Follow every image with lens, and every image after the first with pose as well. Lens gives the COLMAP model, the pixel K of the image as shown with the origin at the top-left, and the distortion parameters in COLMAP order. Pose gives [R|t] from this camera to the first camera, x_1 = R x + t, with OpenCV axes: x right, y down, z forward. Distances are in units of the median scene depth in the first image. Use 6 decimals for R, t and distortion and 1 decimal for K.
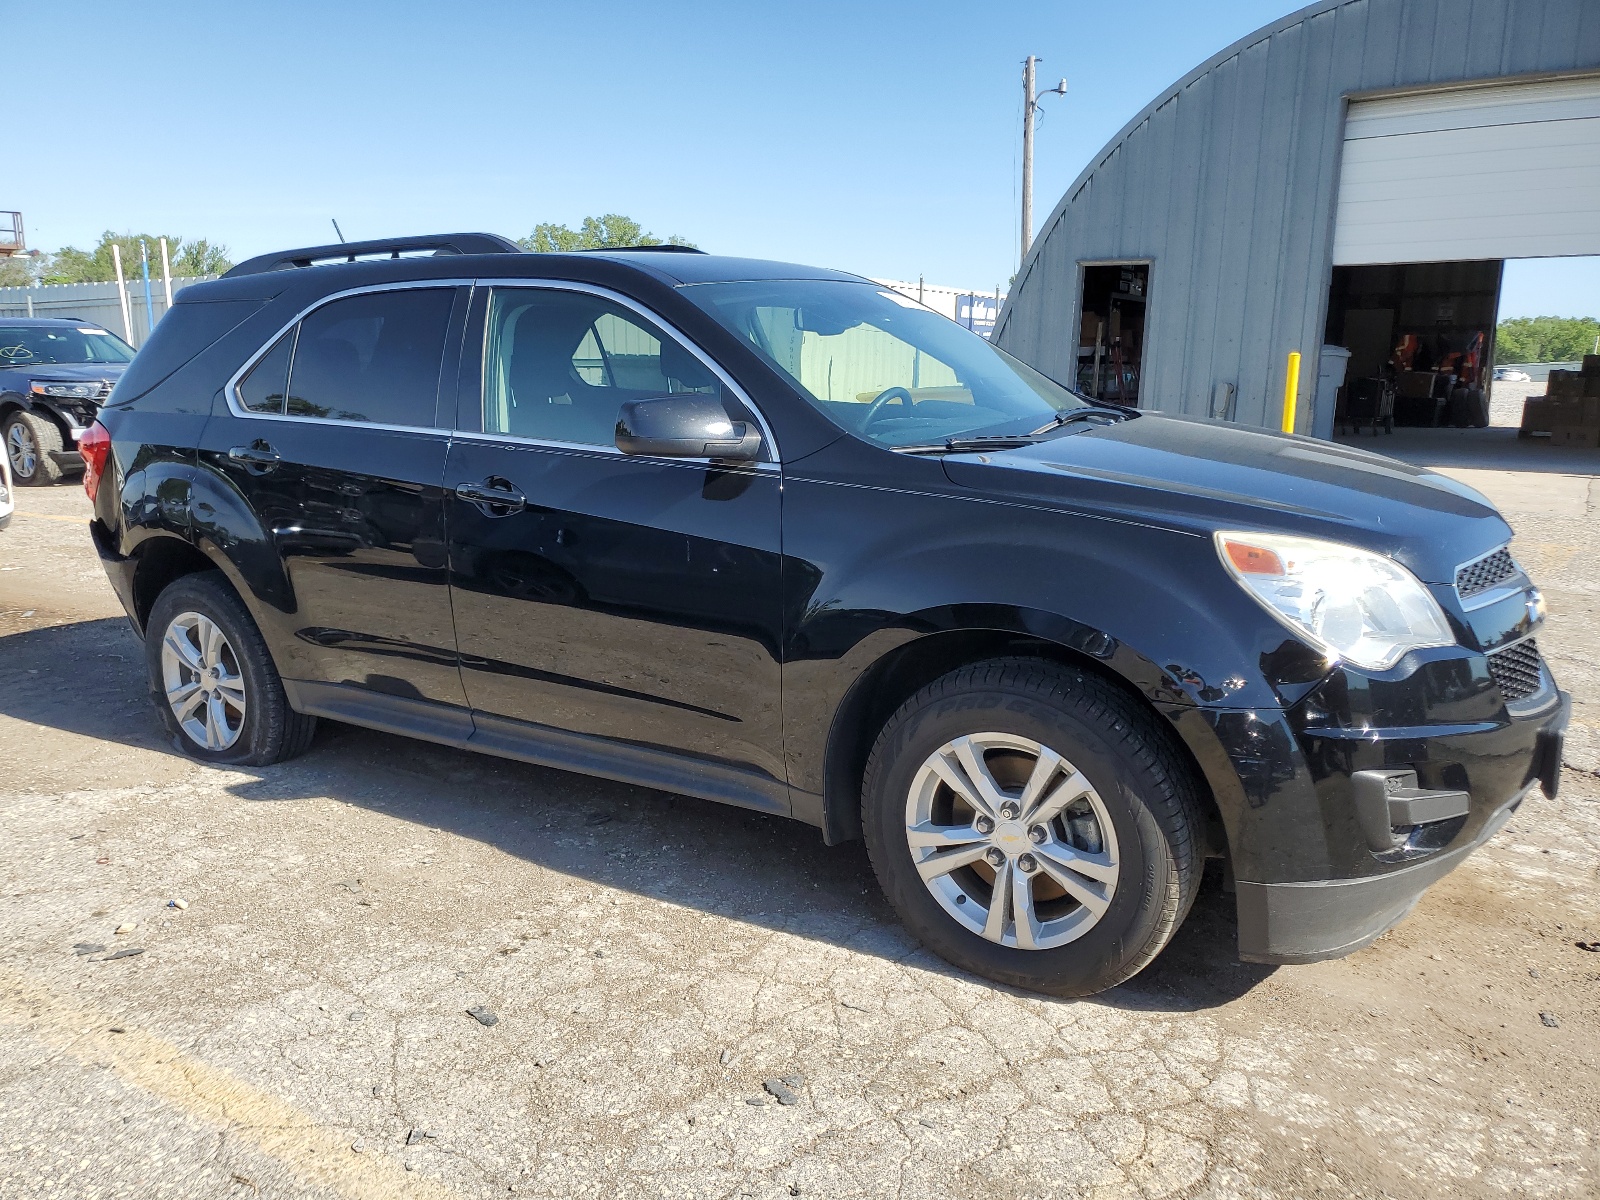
lens RADIAL K [[1188.6, 0, 812.0], [0, 1188.6, 614.0], [0, 0, 1]] dist [0.014634, -0.012193]
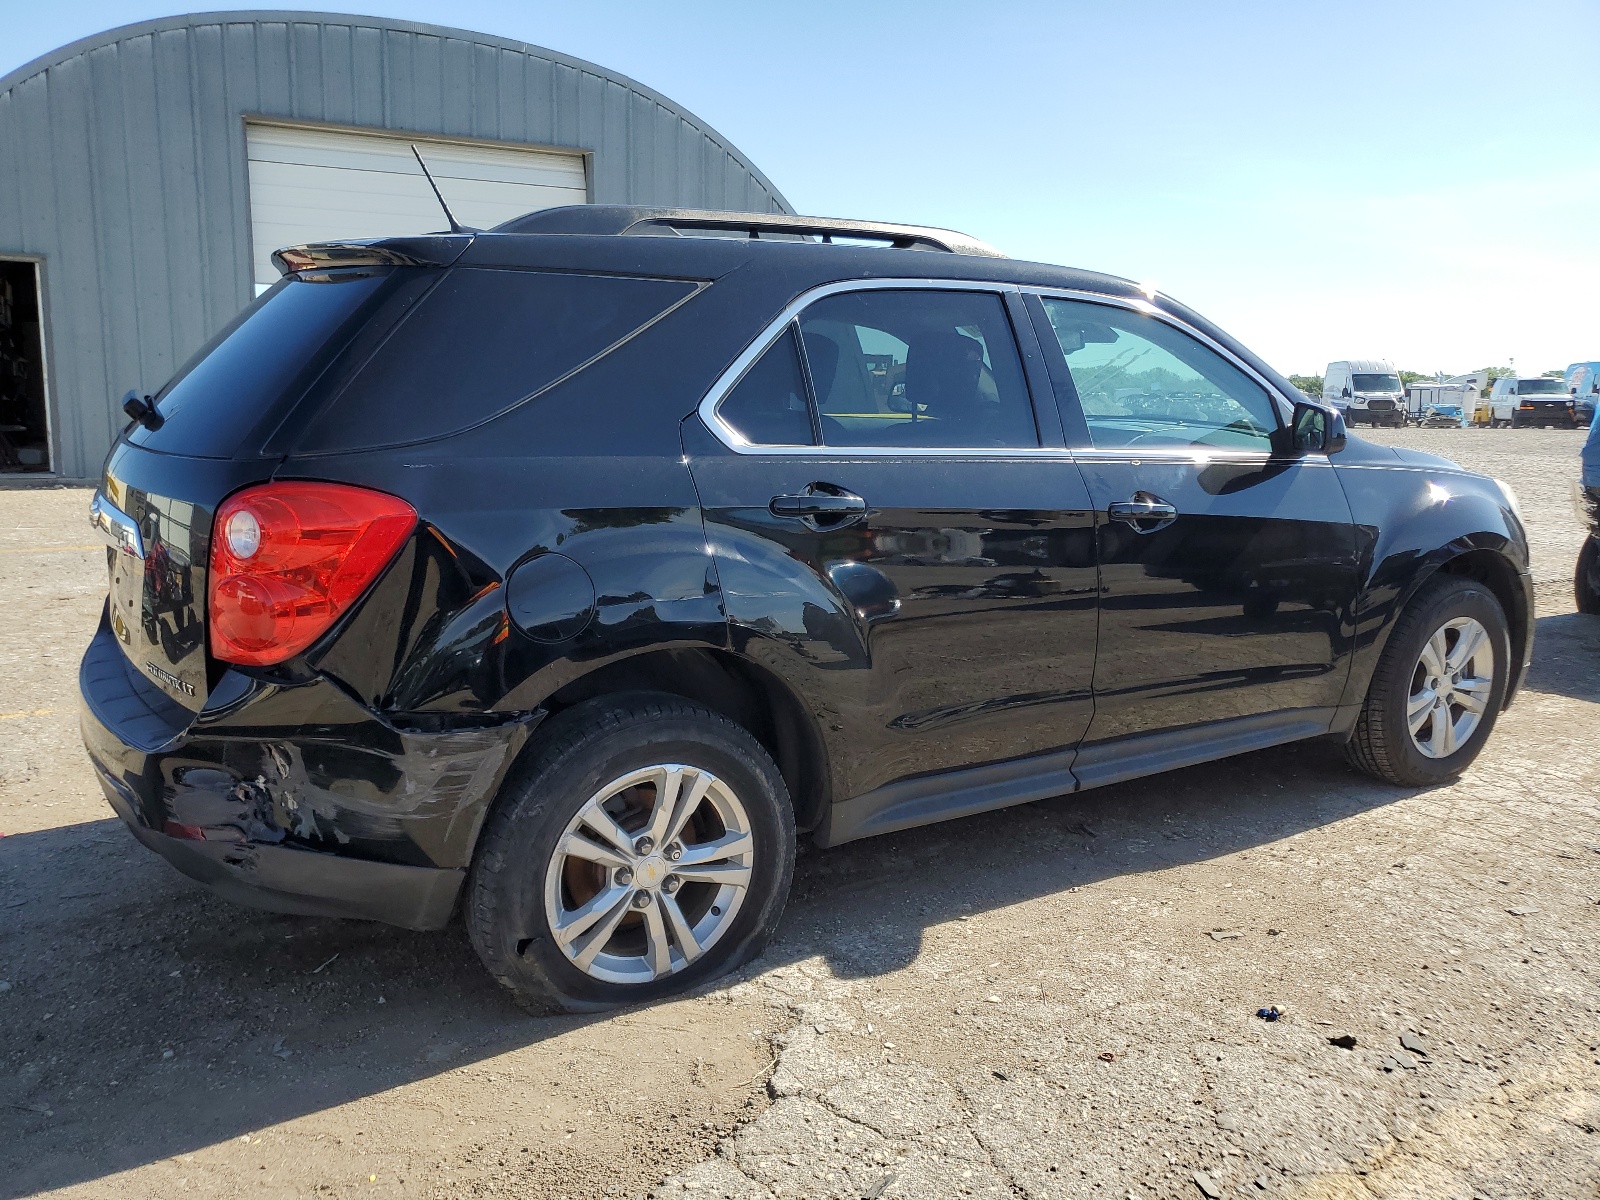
lens RADIAL K [[1188.6, 0, 809.1], [0, 1188.6, 592.2], [0, 0, 1]] dist [0.014634, -0.012193]
pose [[0.463551, -0.140441, 0.874870, -1.095109], [0.169908, 0.983125, 0.067793, -0.128040], [-0.869627, 0.117222, 0.479591, 0.667913]]
